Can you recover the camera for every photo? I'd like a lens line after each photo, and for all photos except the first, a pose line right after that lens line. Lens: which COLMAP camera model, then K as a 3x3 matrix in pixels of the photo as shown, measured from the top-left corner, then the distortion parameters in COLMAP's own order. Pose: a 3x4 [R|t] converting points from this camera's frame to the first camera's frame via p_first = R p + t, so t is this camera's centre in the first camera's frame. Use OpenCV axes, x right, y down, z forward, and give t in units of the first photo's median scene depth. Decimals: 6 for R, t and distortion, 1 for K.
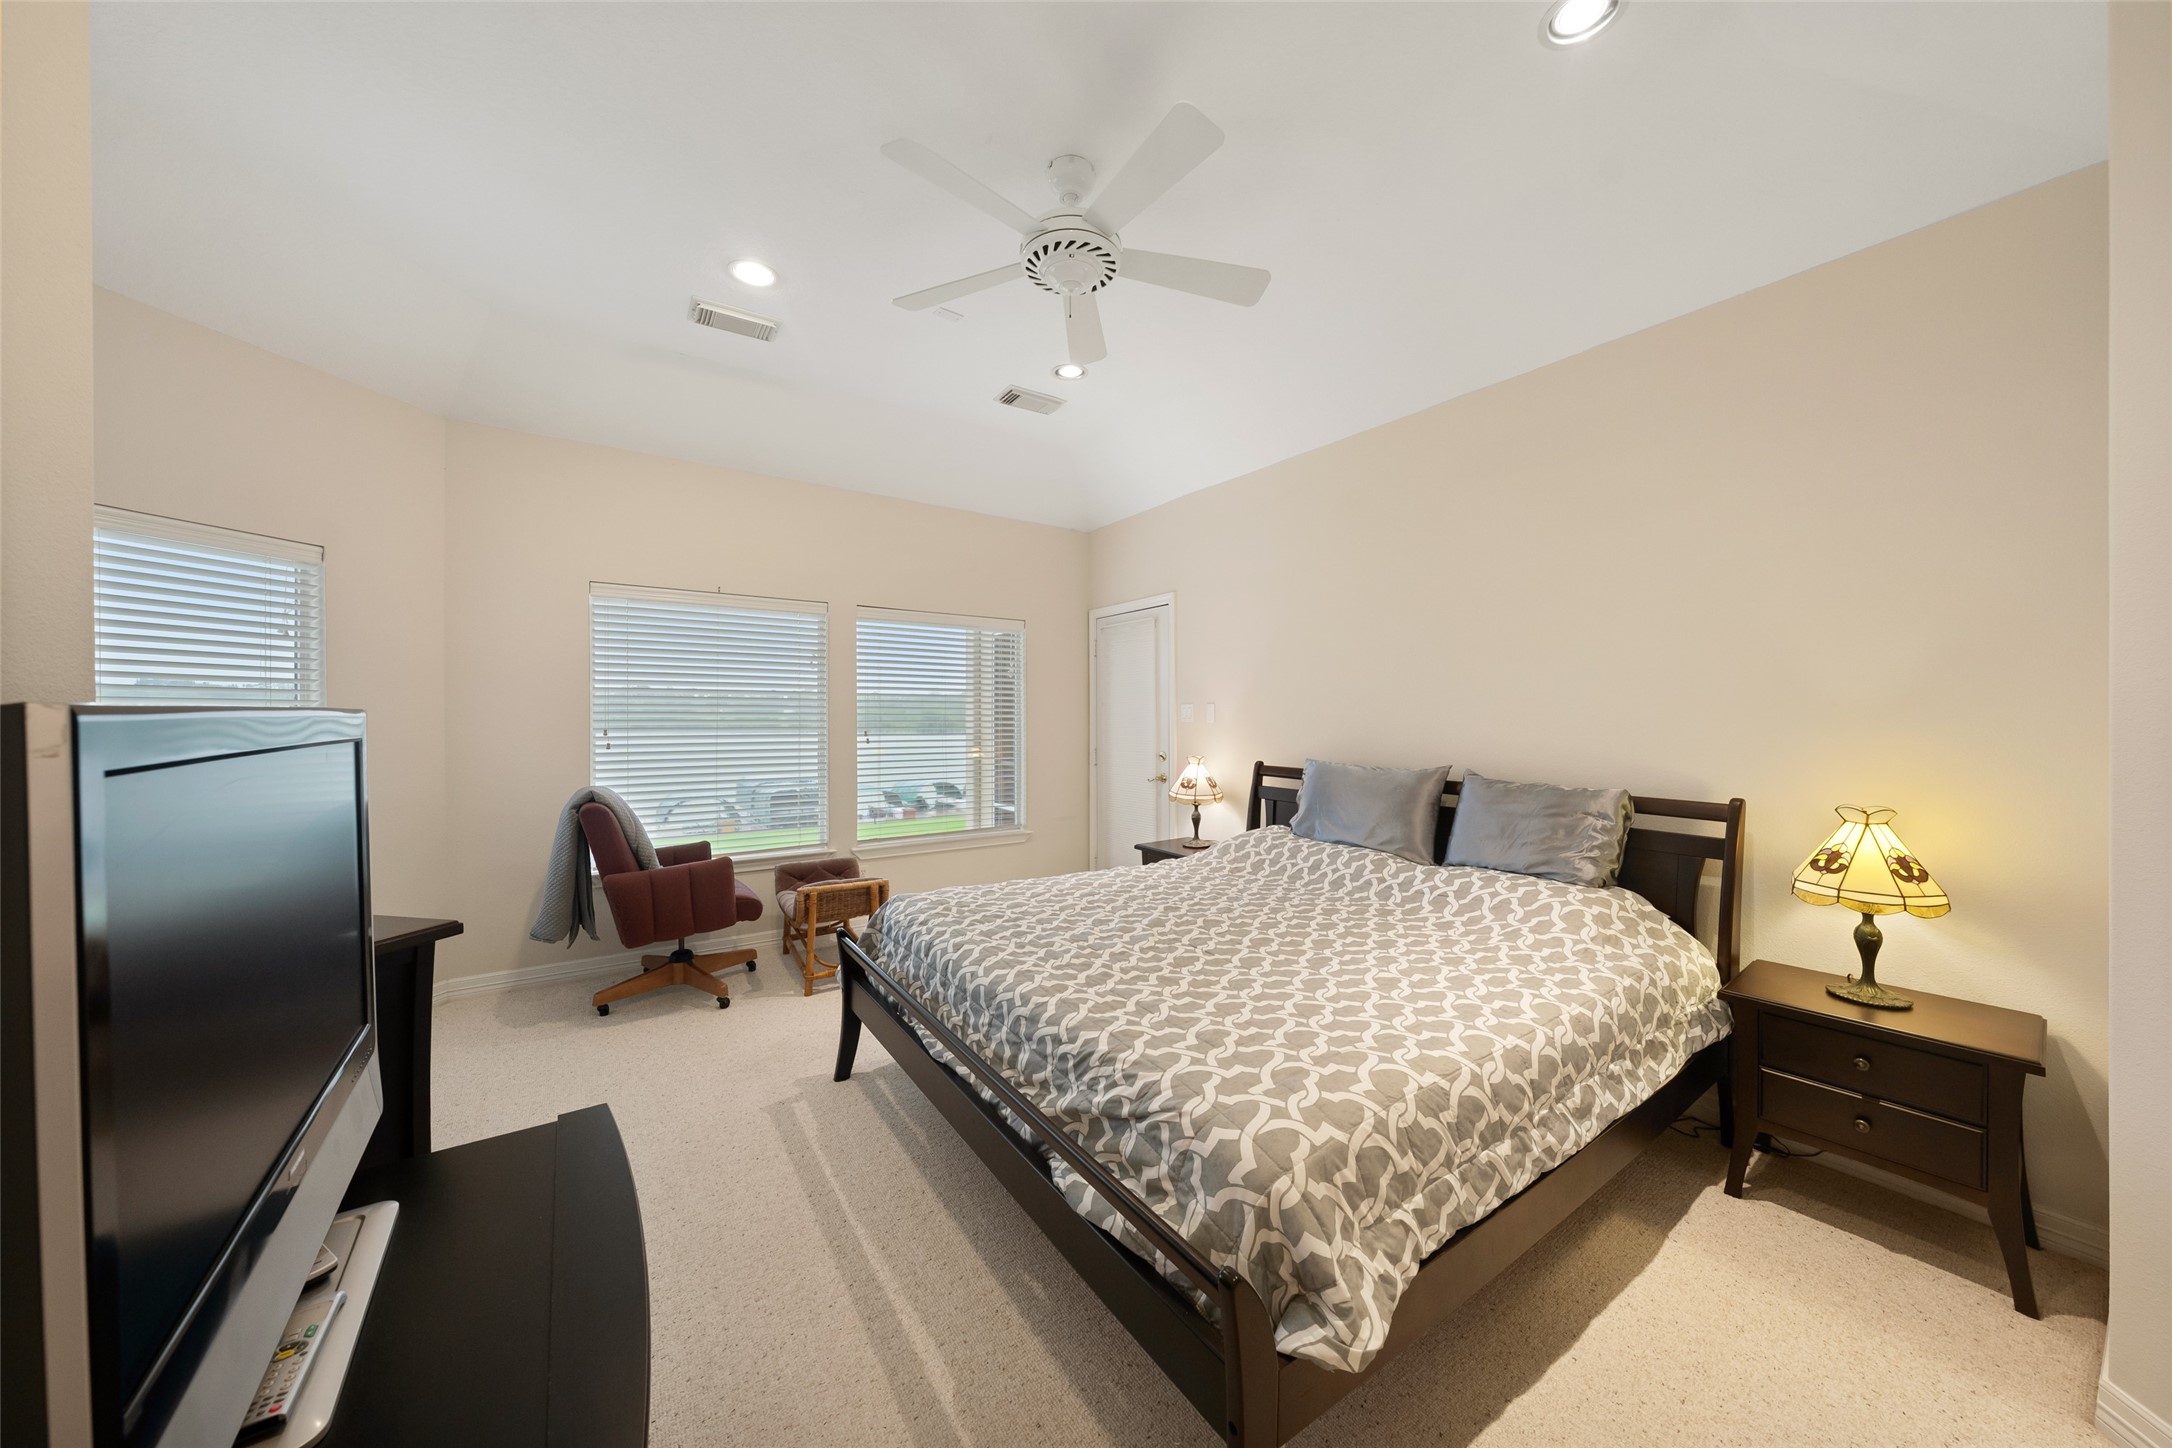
lens RADIAL K [[736.9, 0, 1085.9], [0, 736.9, 723.2], [0, 0, 1]] dist [-0.004434, -0.000230]
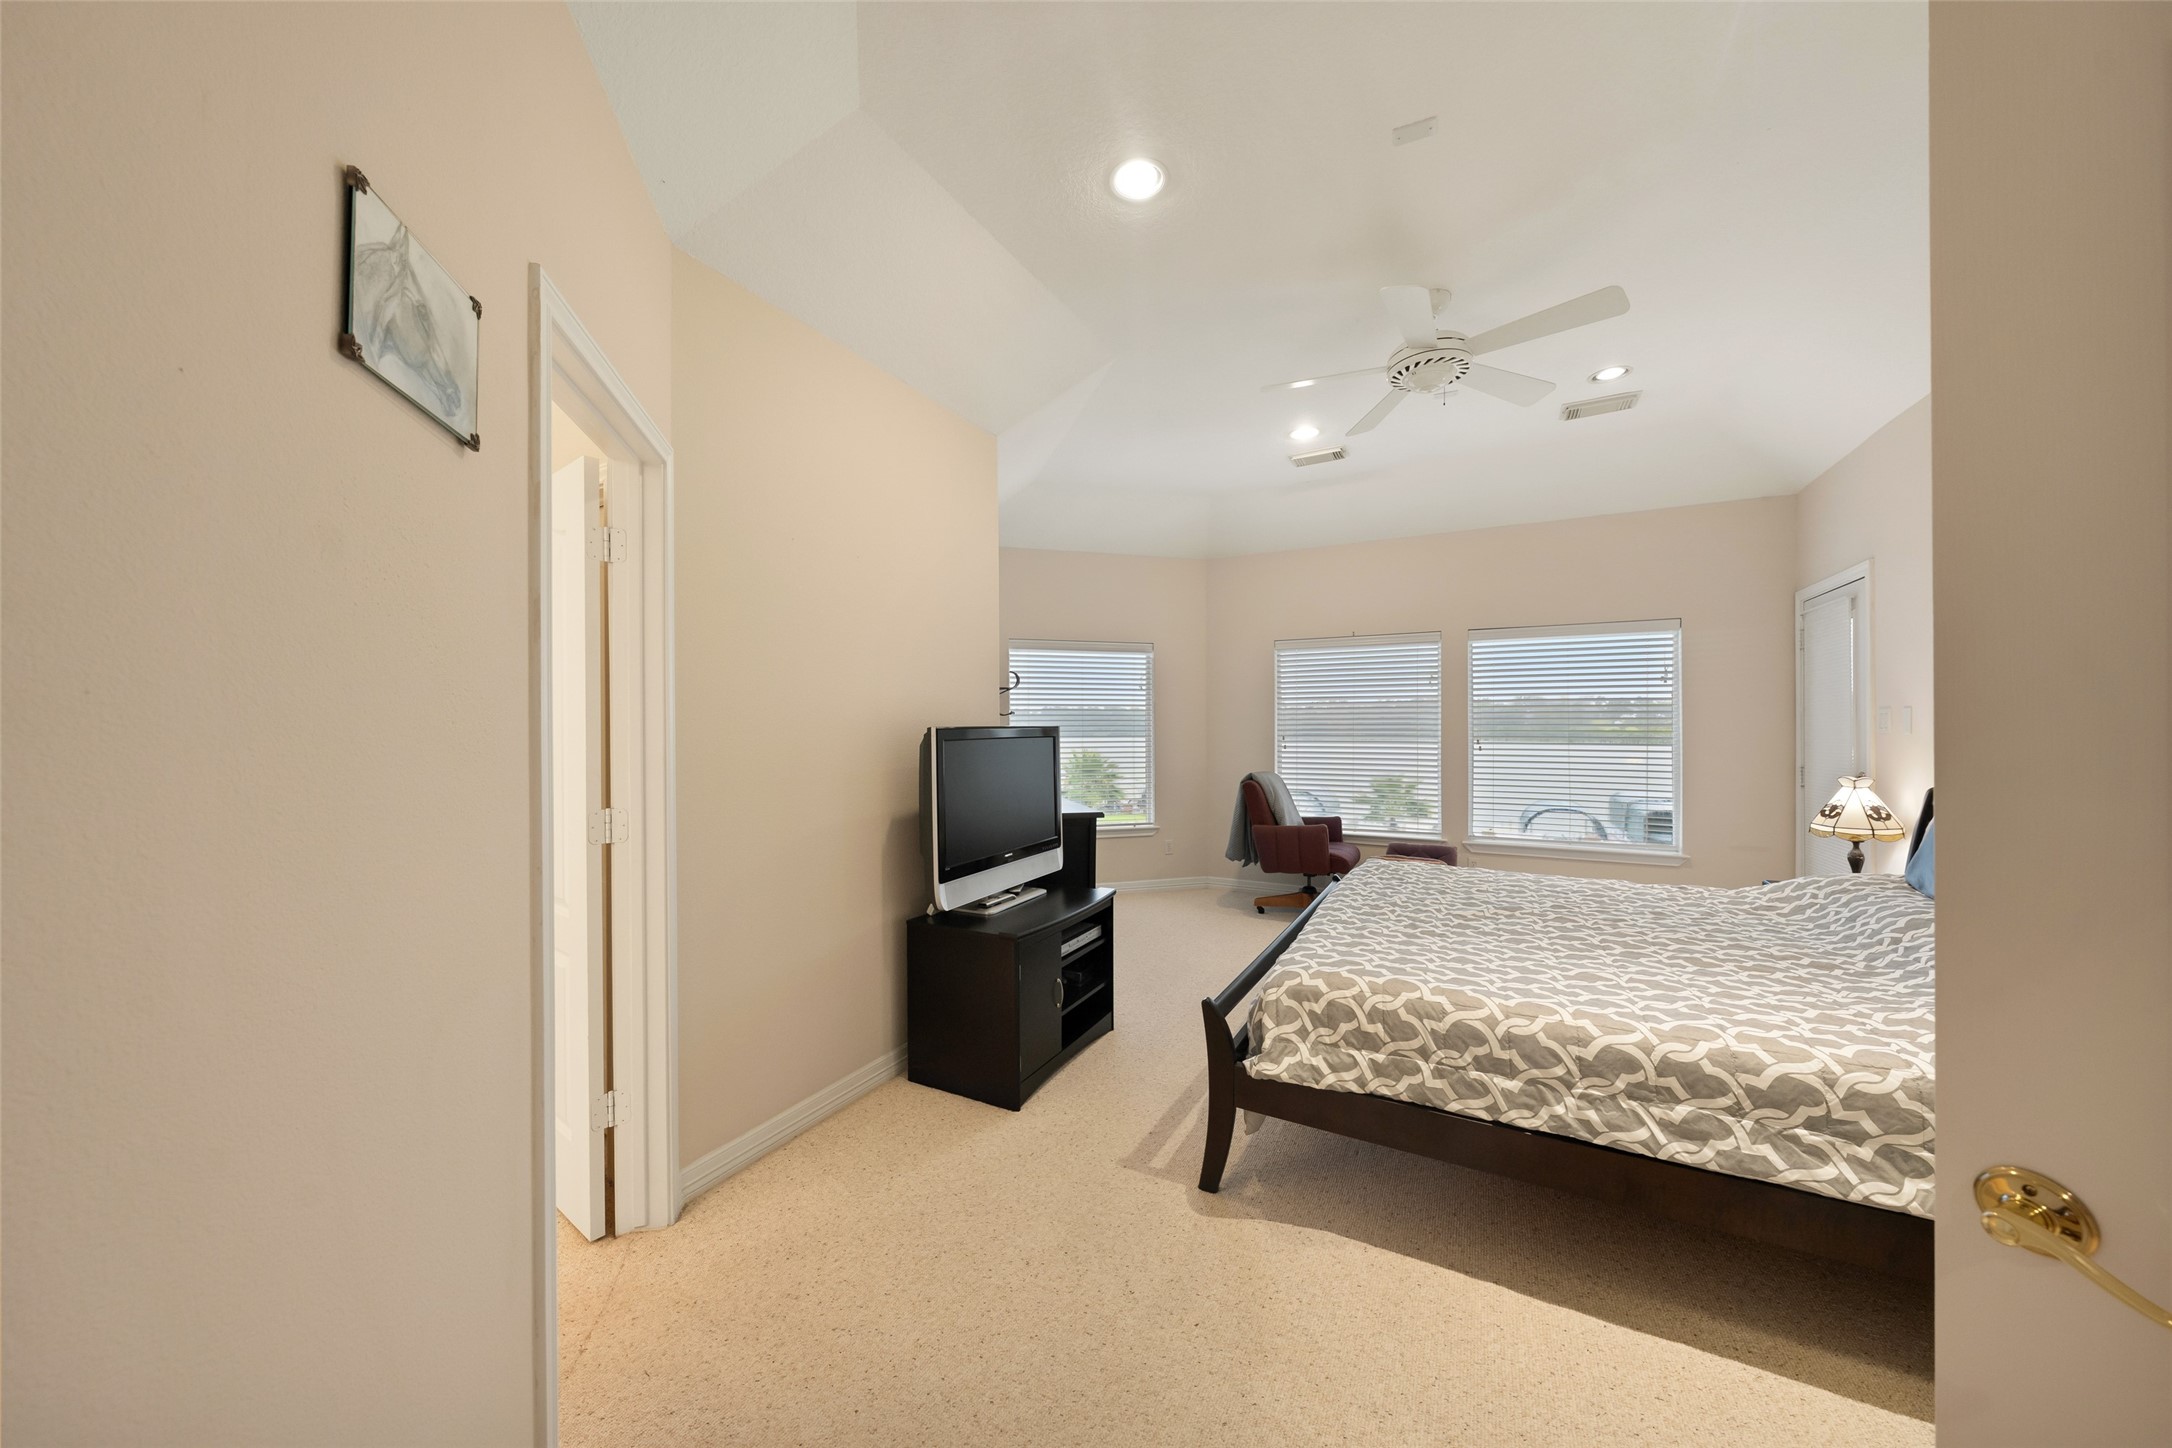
lens RADIAL K [[736.9, 0, 1079.4], [0, 736.9, 729.8], [0, 0, 1]] dist [-0.004434, -0.000230]
pose [[0.453249, 0.001667, -0.891383, 1.084974], [-0.005034, 0.999987, -0.000690, 0.000015], [0.891370, 0.004800, 0.453251, -0.147507]]
